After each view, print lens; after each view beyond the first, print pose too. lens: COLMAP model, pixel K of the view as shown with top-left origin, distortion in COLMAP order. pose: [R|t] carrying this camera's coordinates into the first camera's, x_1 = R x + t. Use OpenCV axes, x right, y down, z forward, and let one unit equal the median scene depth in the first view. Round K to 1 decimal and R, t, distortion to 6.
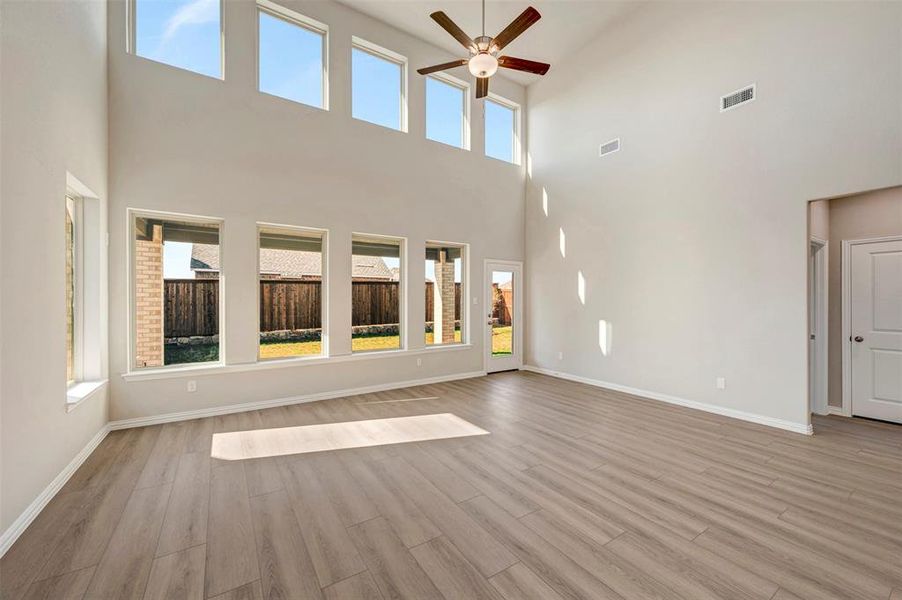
lens RADIAL K [[358.2, 0, 455.8], [0, 358.2, 302.2], [0, 0, 1]] dist [-0.000892, -0.000104]
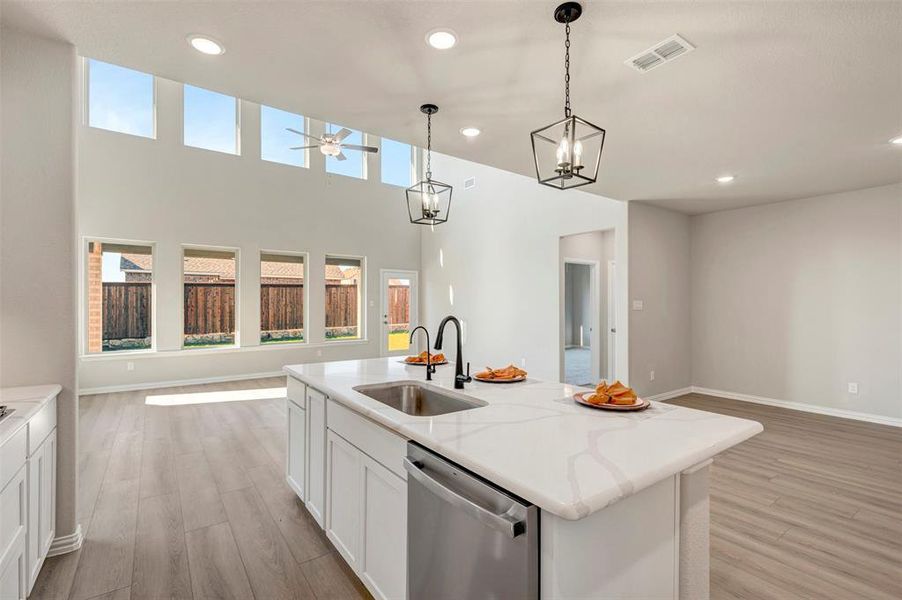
lens RADIAL K [[415.1, 0, 455.6], [0, 415.1, 304.1], [0, 0, 1]] dist [0.001201, -0.000114]
pose [[0.998886, 0.000391, 0.047196, 0.270304], [-0.000194, 0.999991, -0.004174, 0.003232], [-0.047197, 0.004160, 0.998877, -0.407764]]
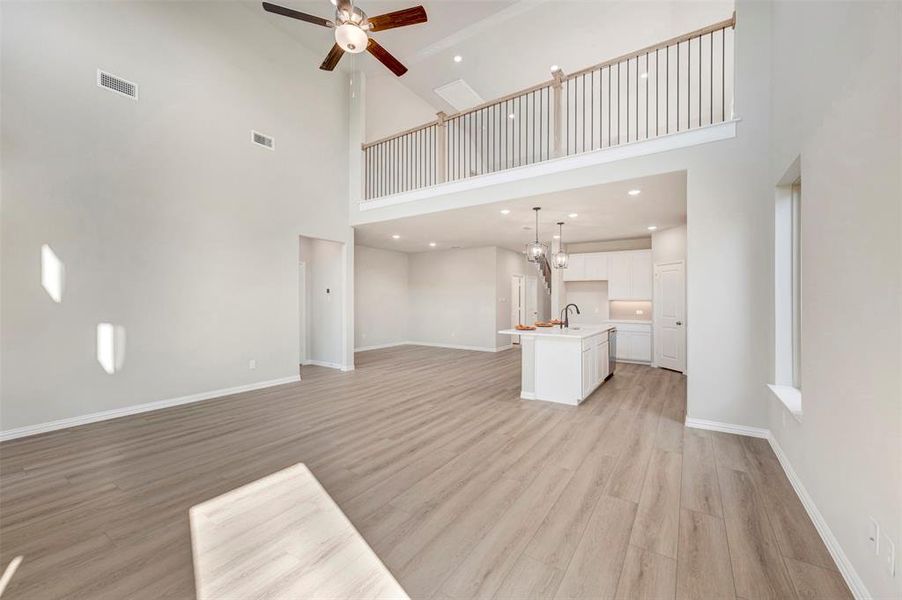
lens RADIAL K [[354.7, 0, 454.8], [0, 354.7, 292.7], [0, 0, 1]] dist [0.022989, -0.000037]
pose [[-0.393901, 0.014858, 0.919033, -0.448946], [-0.002444, 0.999849, -0.017212, -0.000508], [-0.919150, -0.009026, -0.393805, 0.576717]]
